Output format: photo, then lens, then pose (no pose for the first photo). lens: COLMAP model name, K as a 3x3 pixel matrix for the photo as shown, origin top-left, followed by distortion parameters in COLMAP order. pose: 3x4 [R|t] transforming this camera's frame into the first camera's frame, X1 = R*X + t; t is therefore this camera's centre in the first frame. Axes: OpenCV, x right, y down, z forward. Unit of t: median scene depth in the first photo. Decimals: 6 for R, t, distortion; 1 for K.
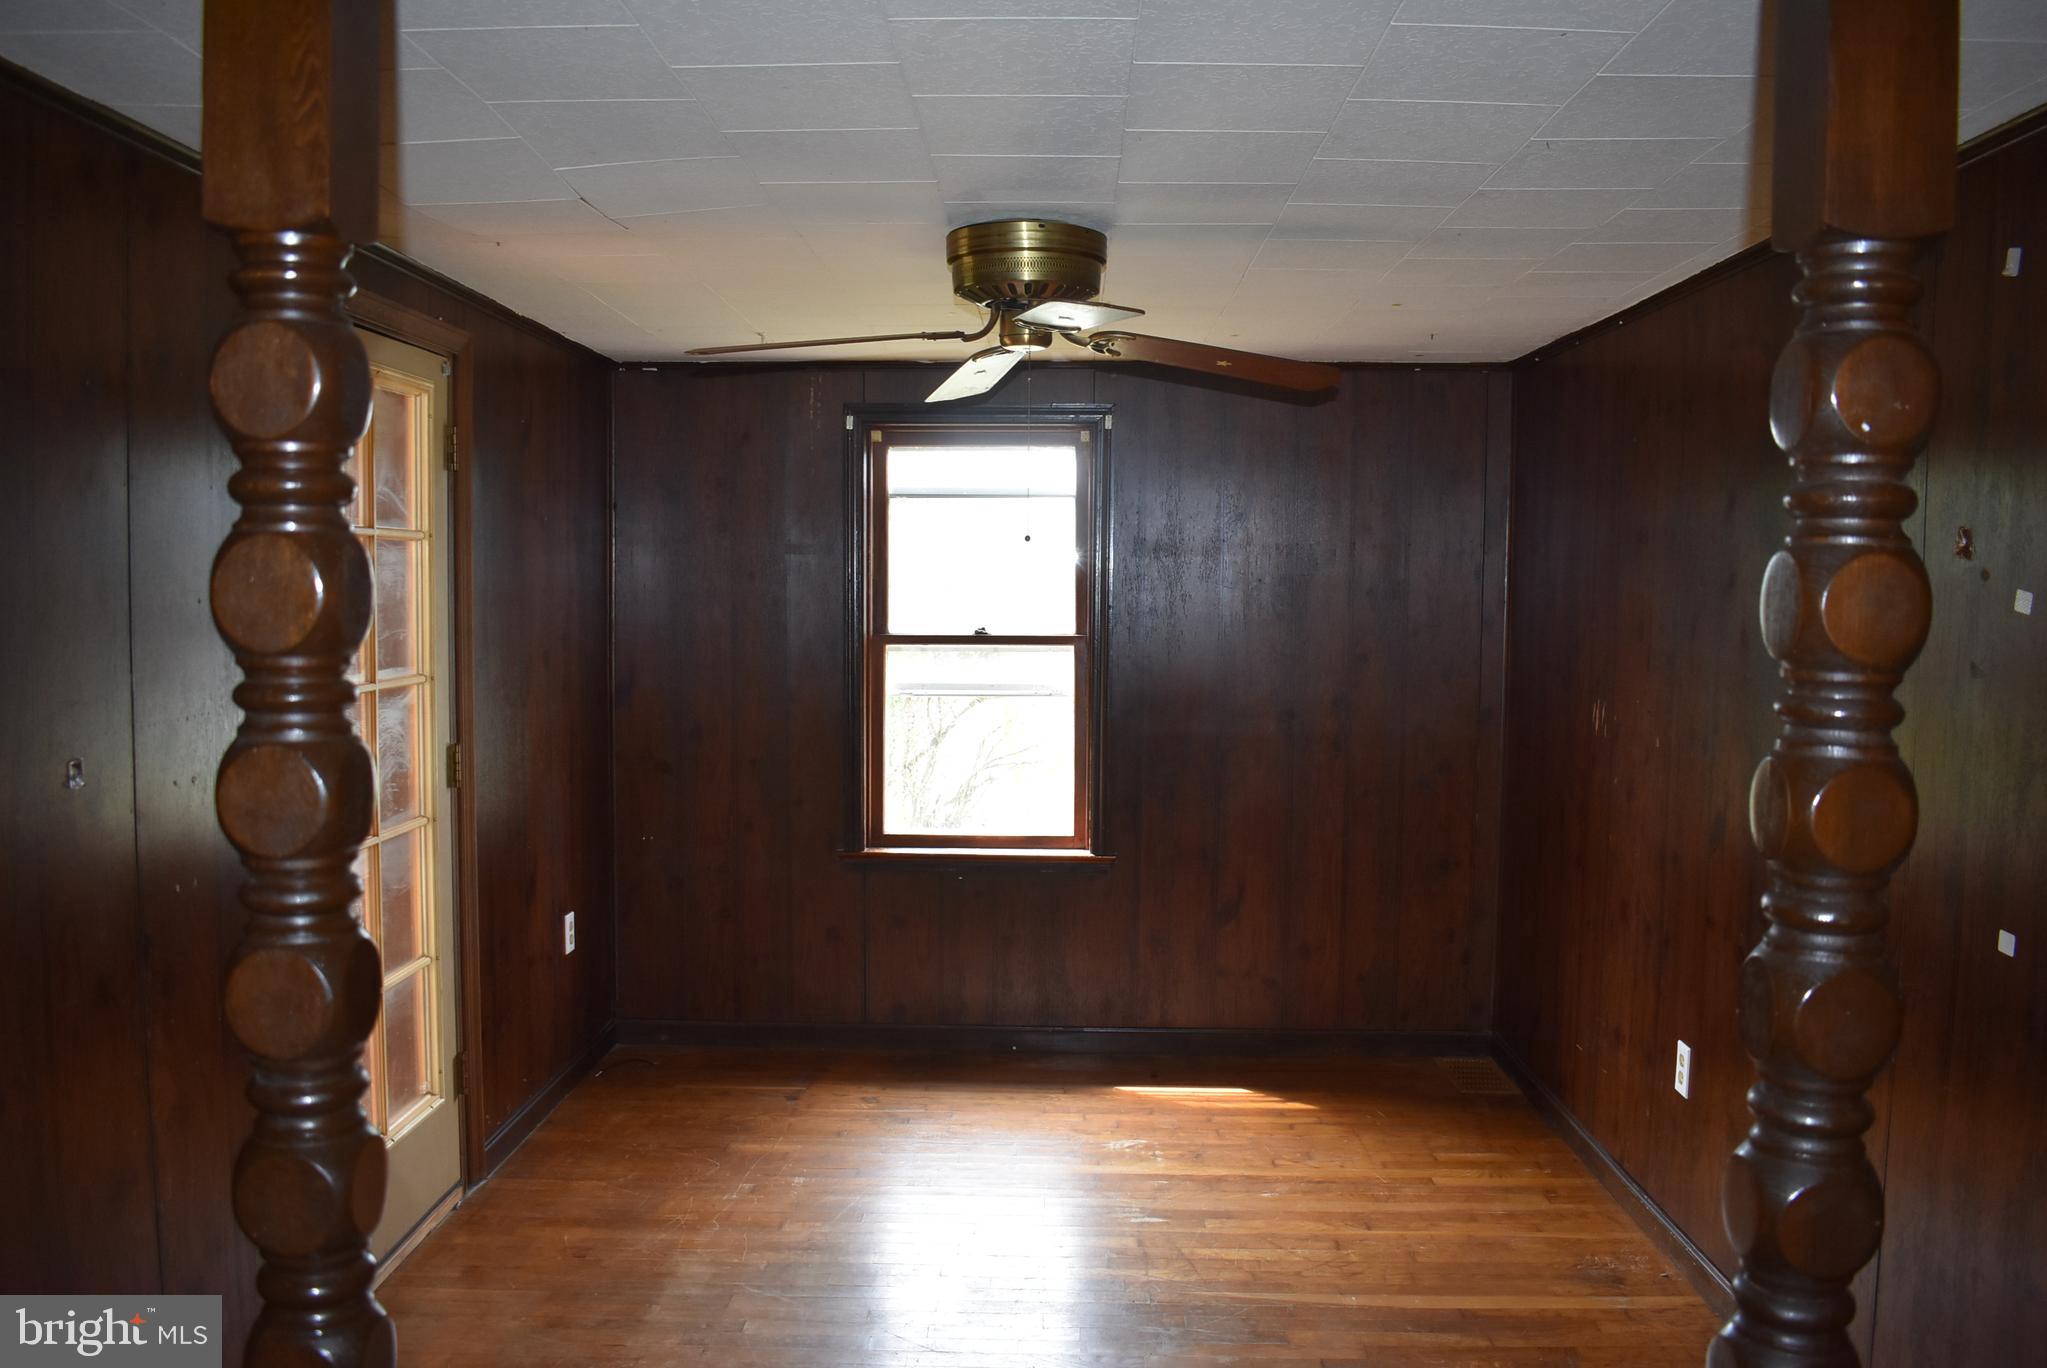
lens RADIAL K [[1616.4, 0, 1017.7], [0, 1616.4, 679.1], [0, 0, 1]] dist [-0.095845, 0.020275]
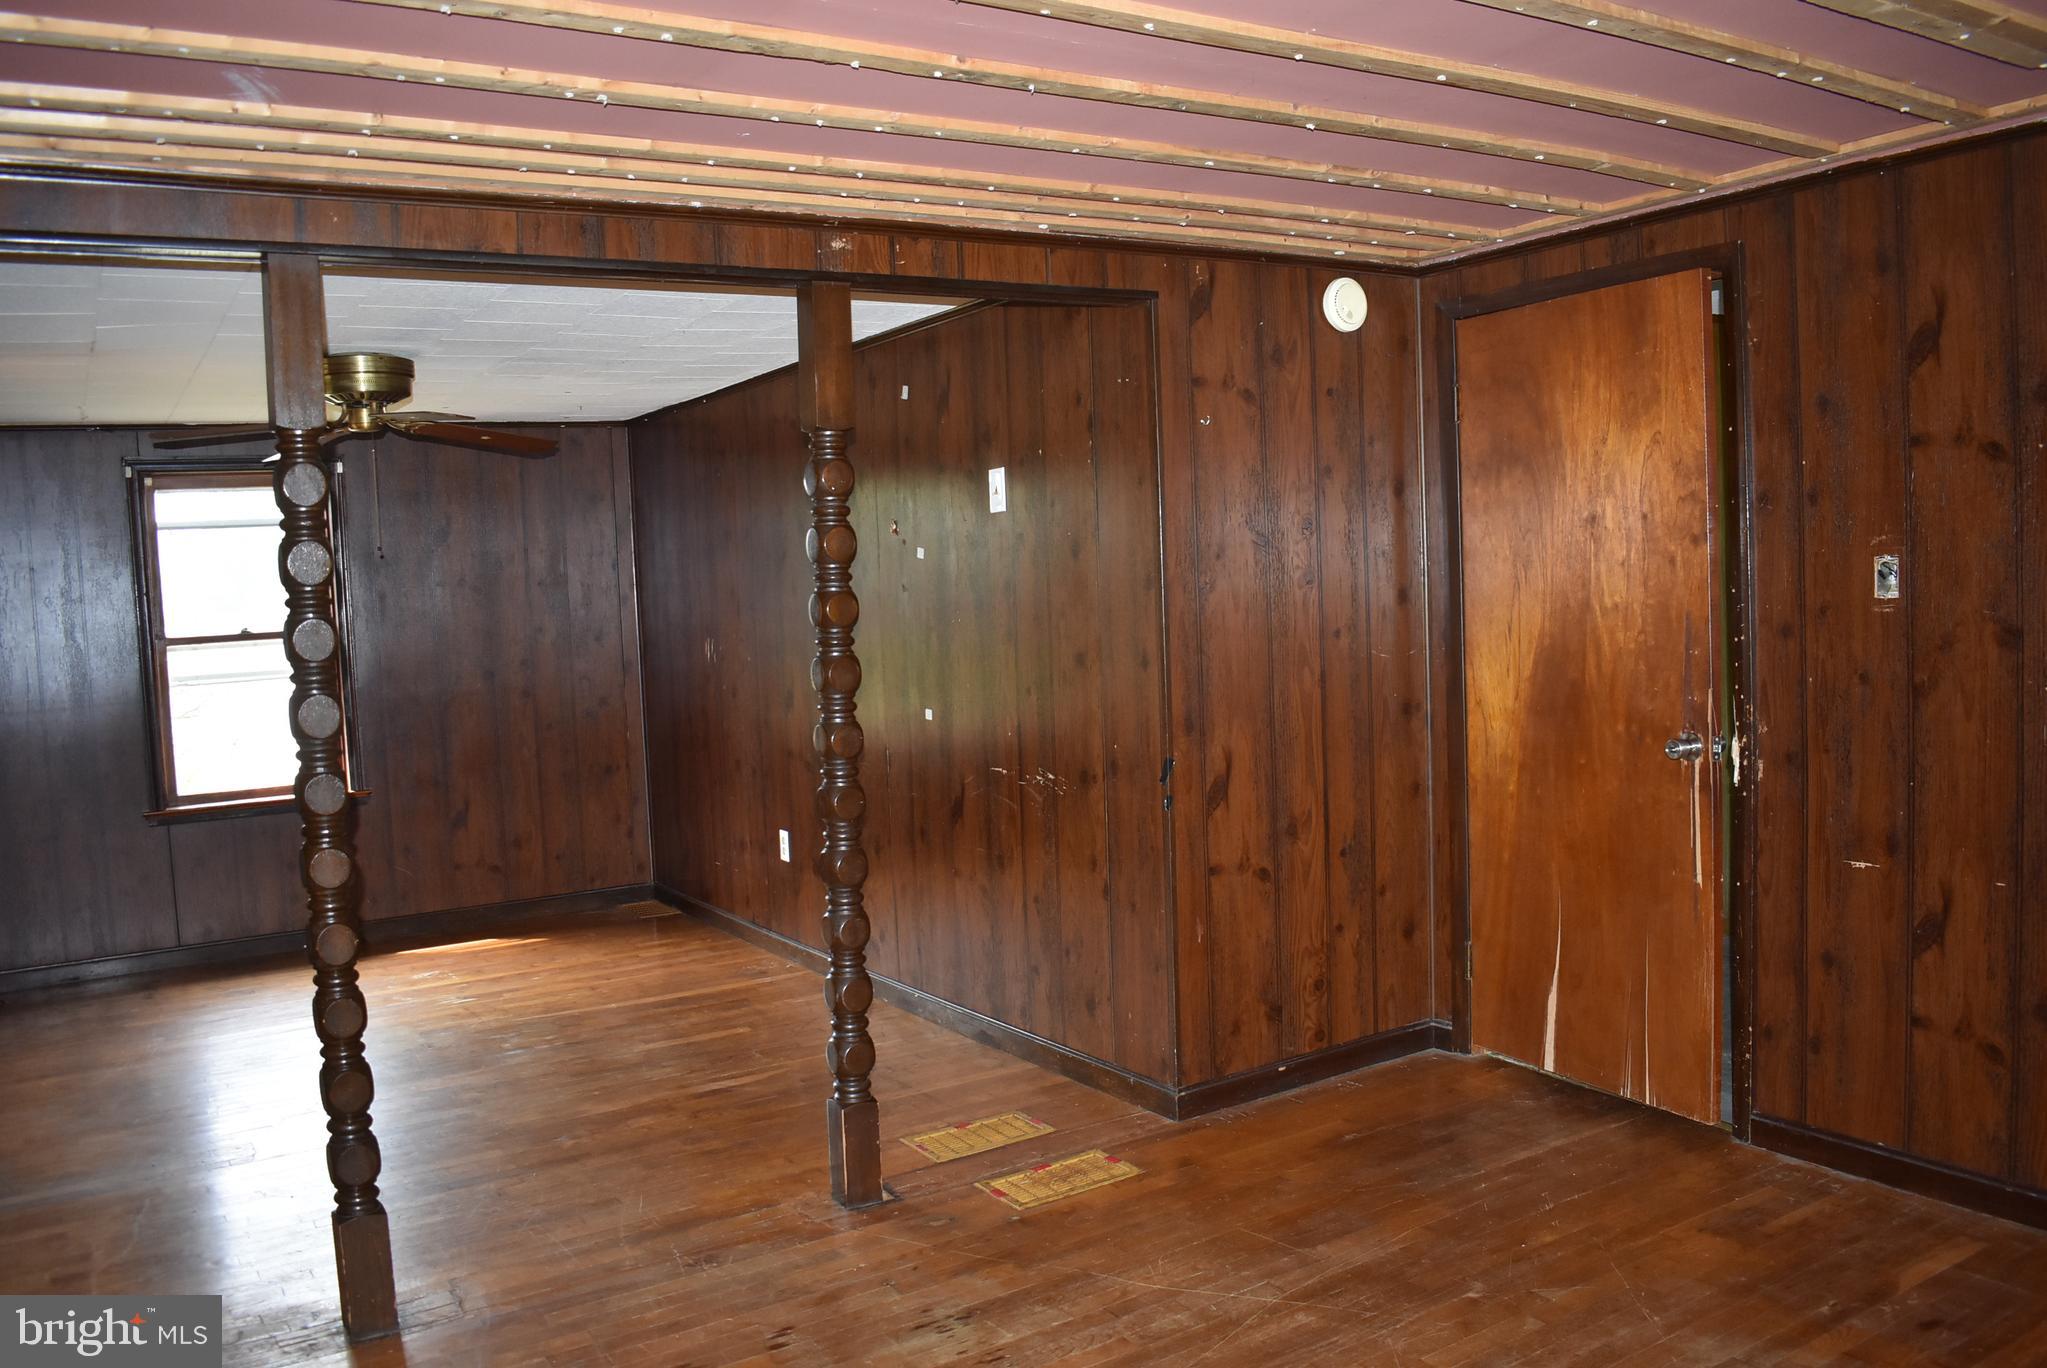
lens RADIAL K [[1616.4, 0, 1028.6], [0, 1616.4, 689.5], [0, 0, 1]] dist [-0.095845, 0.020275]
pose [[0.832864, -0.085422, 0.546846, -0.257678], [0.086743, 0.995954, 0.023463, 0.055496], [-0.546638, 0.027893, 0.836904, -0.524690]]
